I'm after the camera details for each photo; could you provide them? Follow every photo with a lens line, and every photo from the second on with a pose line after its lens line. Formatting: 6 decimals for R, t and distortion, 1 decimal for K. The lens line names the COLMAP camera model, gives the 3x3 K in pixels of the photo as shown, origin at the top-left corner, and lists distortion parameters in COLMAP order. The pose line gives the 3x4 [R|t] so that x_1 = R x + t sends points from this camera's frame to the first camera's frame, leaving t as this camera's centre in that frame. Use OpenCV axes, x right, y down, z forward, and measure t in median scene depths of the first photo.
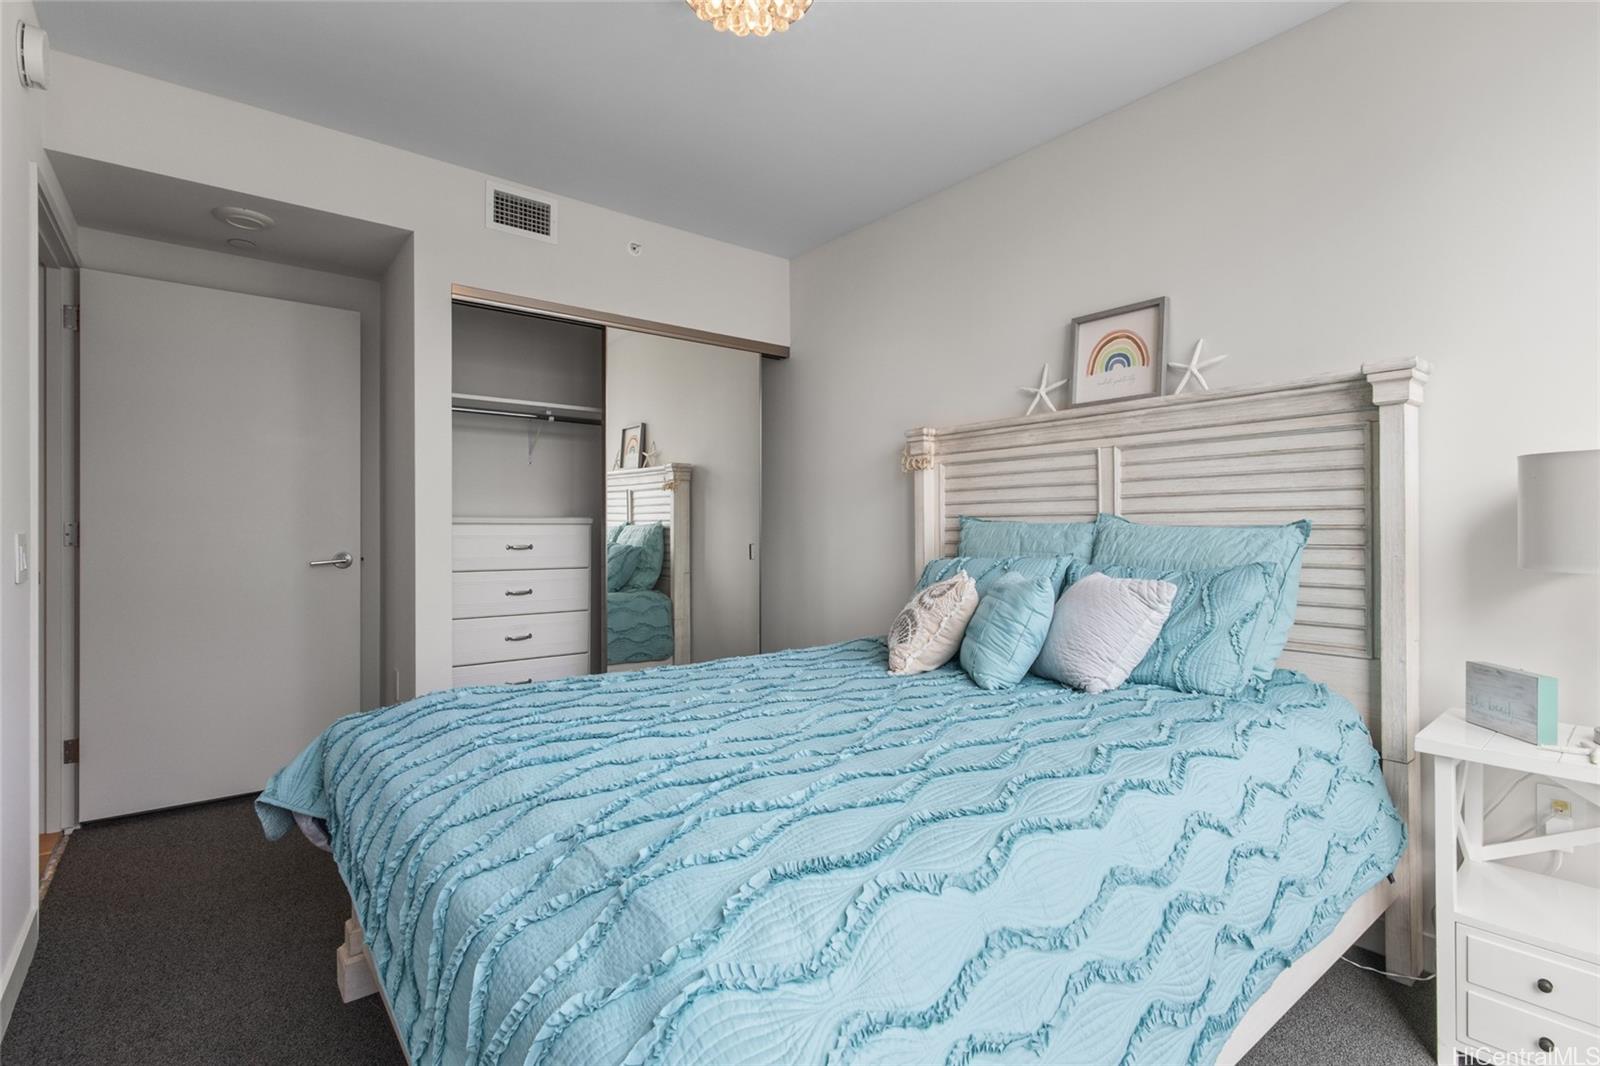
lens RADIAL K [[750.9, 0, 803.7], [0, 750.9, 521.6], [0, 0, 1]] dist [-0.002947, -0.000641]
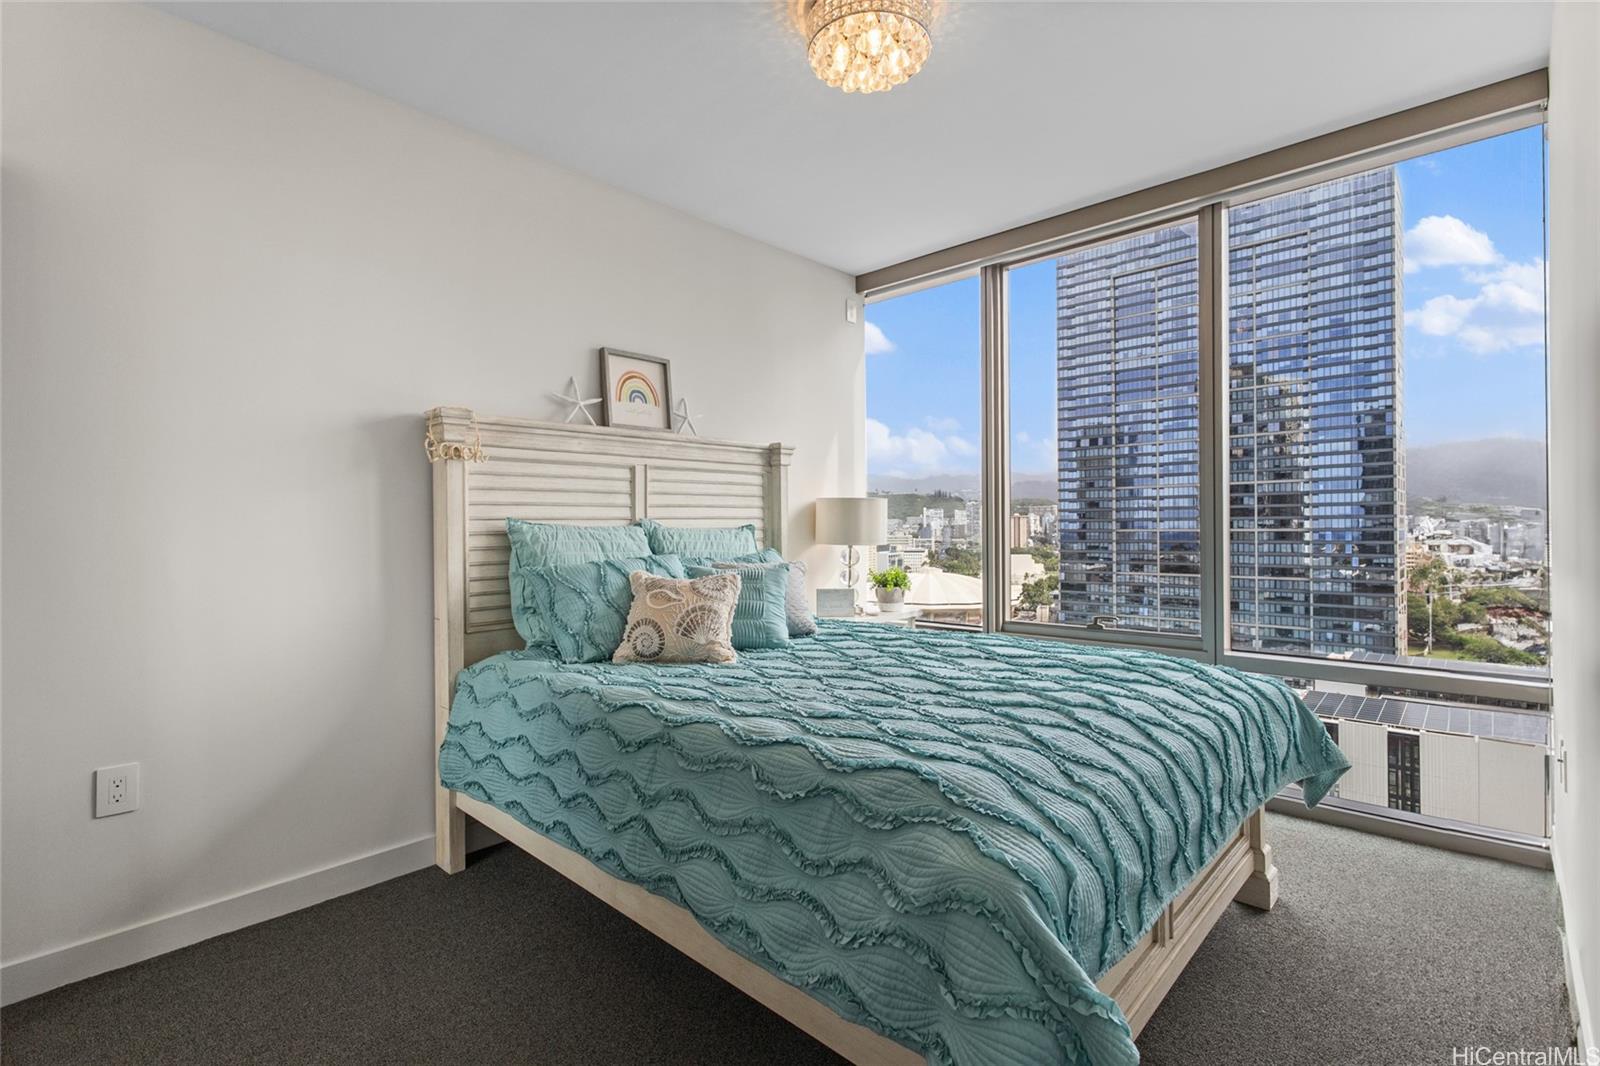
lens RADIAL K [[750.9, 0, 803.7], [0, 750.9, 521.6], [0, 0, 1]] dist [-0.002947, -0.000641]
pose [[-0.144091, 0.007258, 0.989538, -0.842646], [-0.000383, 0.999973, -0.007390, 0.003354], [-0.989564, -0.001444, -0.144084, 0.894142]]
